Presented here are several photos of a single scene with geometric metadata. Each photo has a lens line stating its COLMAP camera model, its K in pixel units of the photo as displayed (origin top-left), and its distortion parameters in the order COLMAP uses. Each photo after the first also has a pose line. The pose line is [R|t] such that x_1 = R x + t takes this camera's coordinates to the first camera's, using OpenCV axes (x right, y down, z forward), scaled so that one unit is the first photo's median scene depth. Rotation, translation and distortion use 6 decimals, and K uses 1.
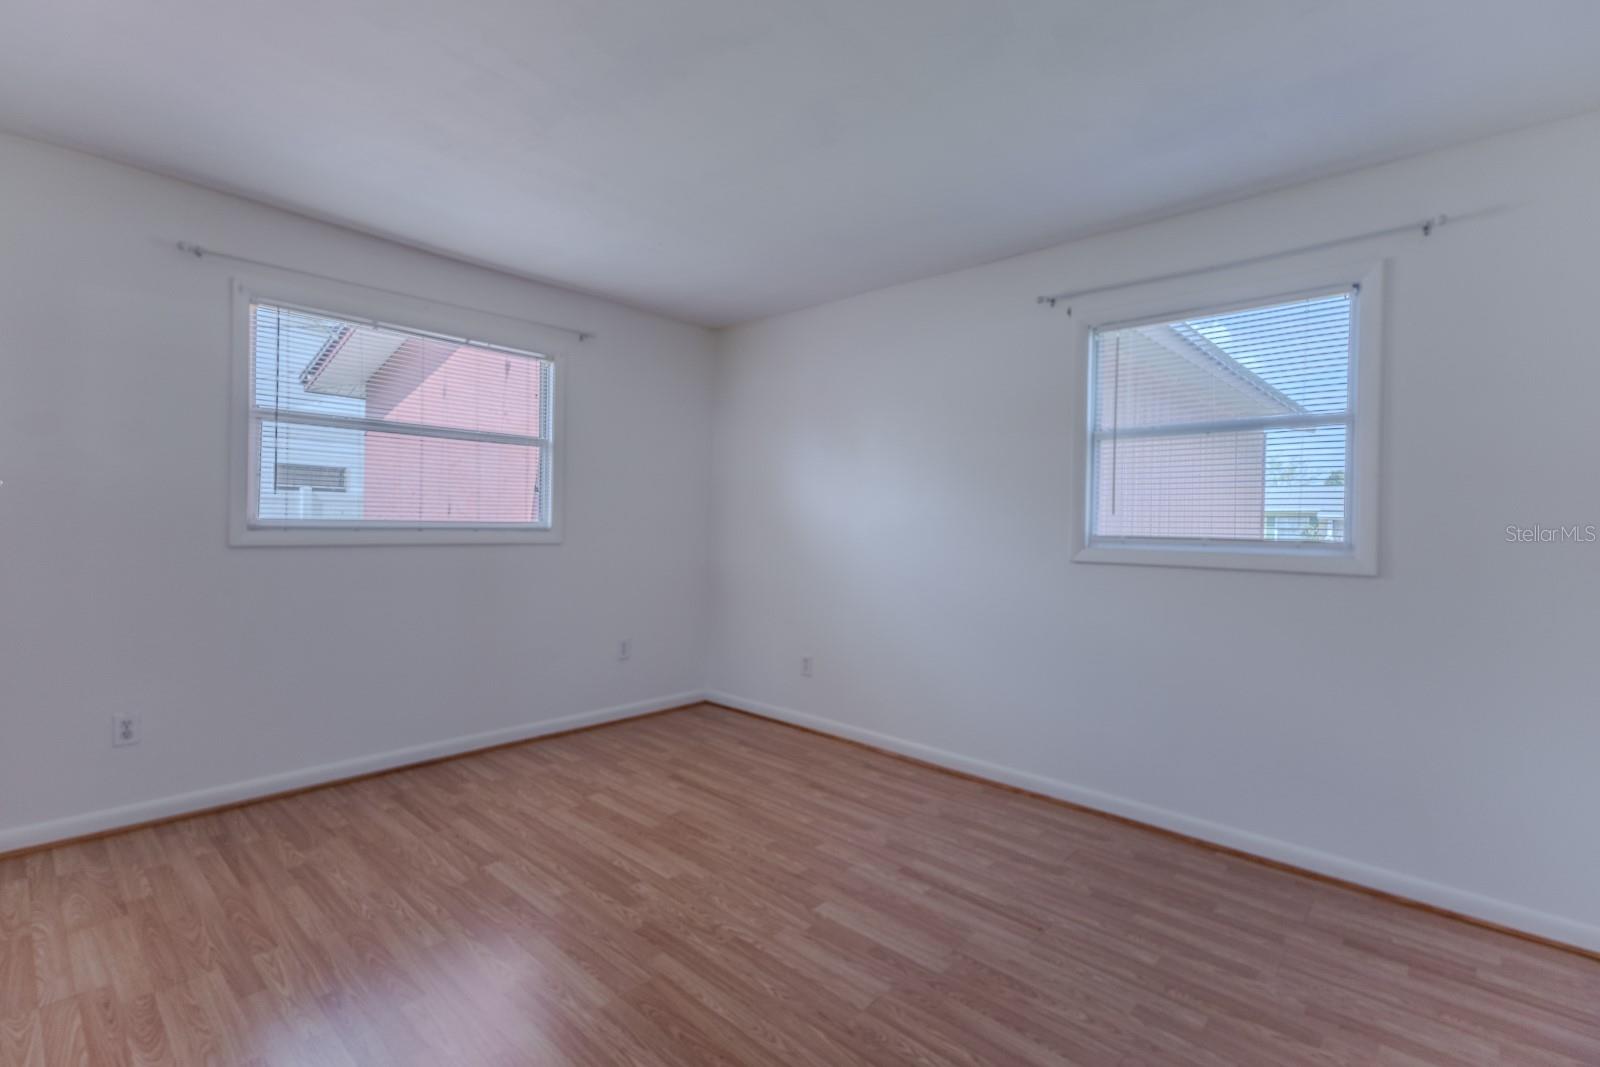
lens RADIAL K [[725.9, 0, 800.0], [0, 725.9, 533.5], [0, 0, 1]] dist [0.000058, -0.000004]
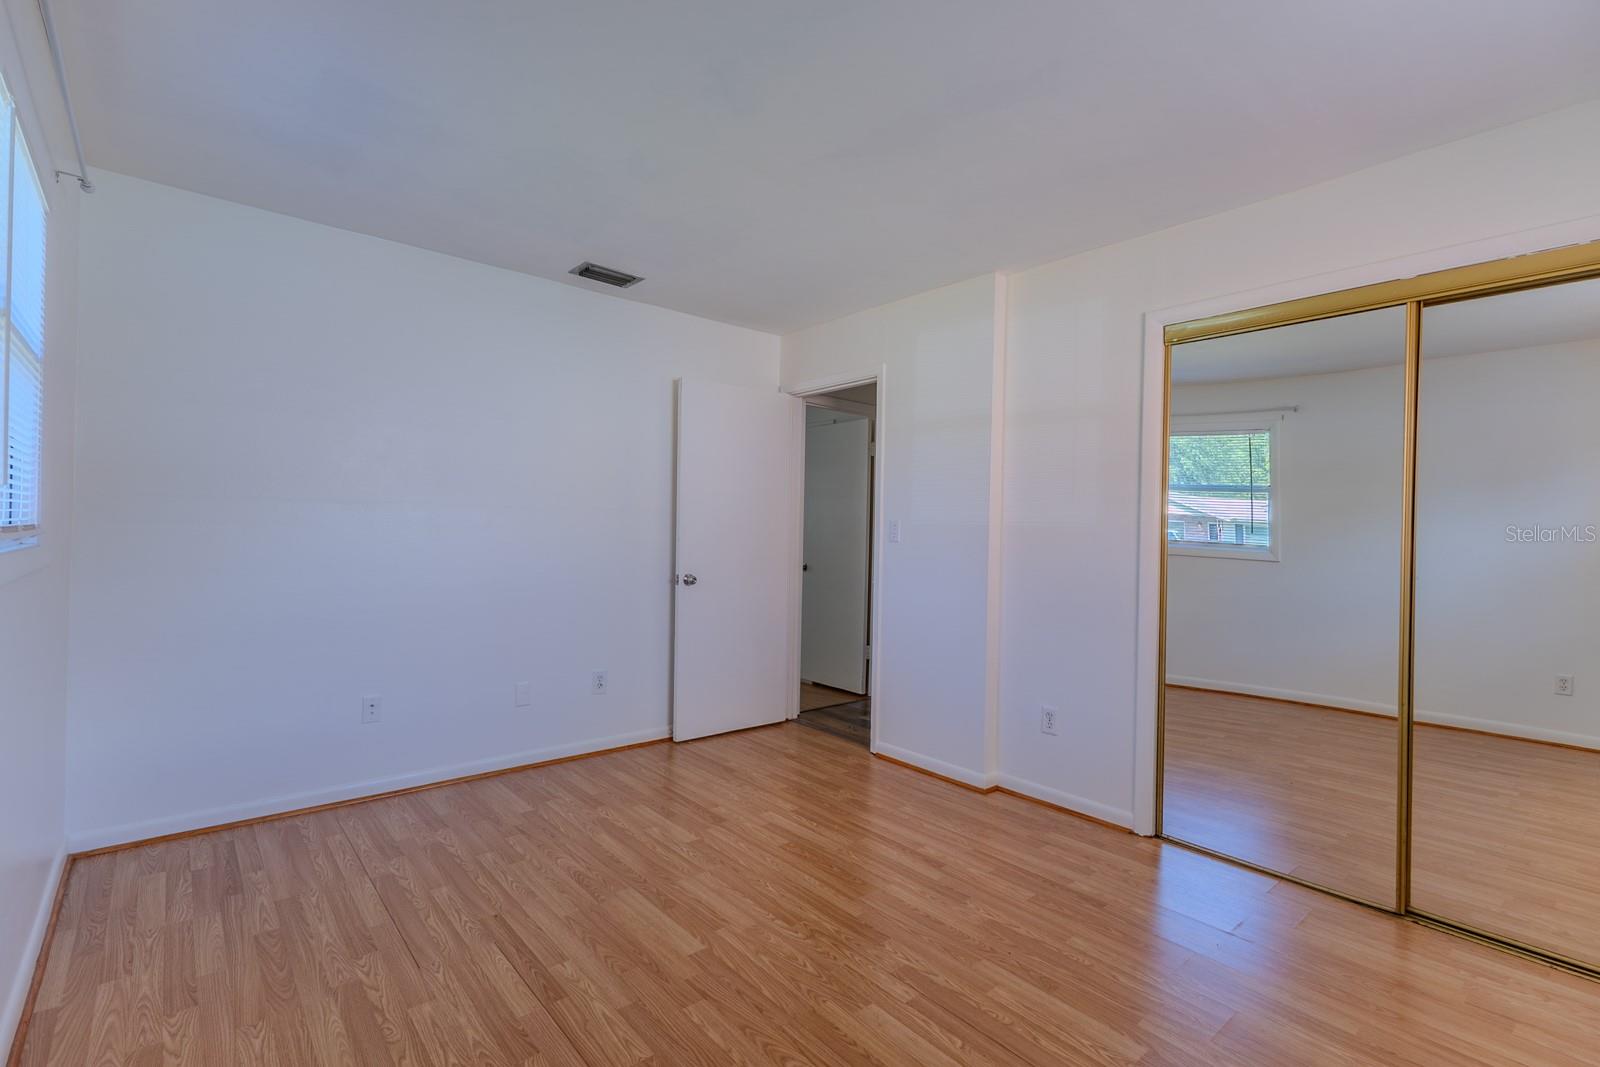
lens RADIAL K [[733.0, 0, 800.0], [0, 733.0, 533.5], [0, 0, 1]] dist [0.000002, -0.000005]
pose [[-0.991694, -0.042596, 0.121365, -0.203217], [-0.040712, 0.999009, 0.017966, -0.032842], [-0.122010, 0.012875, -0.992445, 2.020161]]
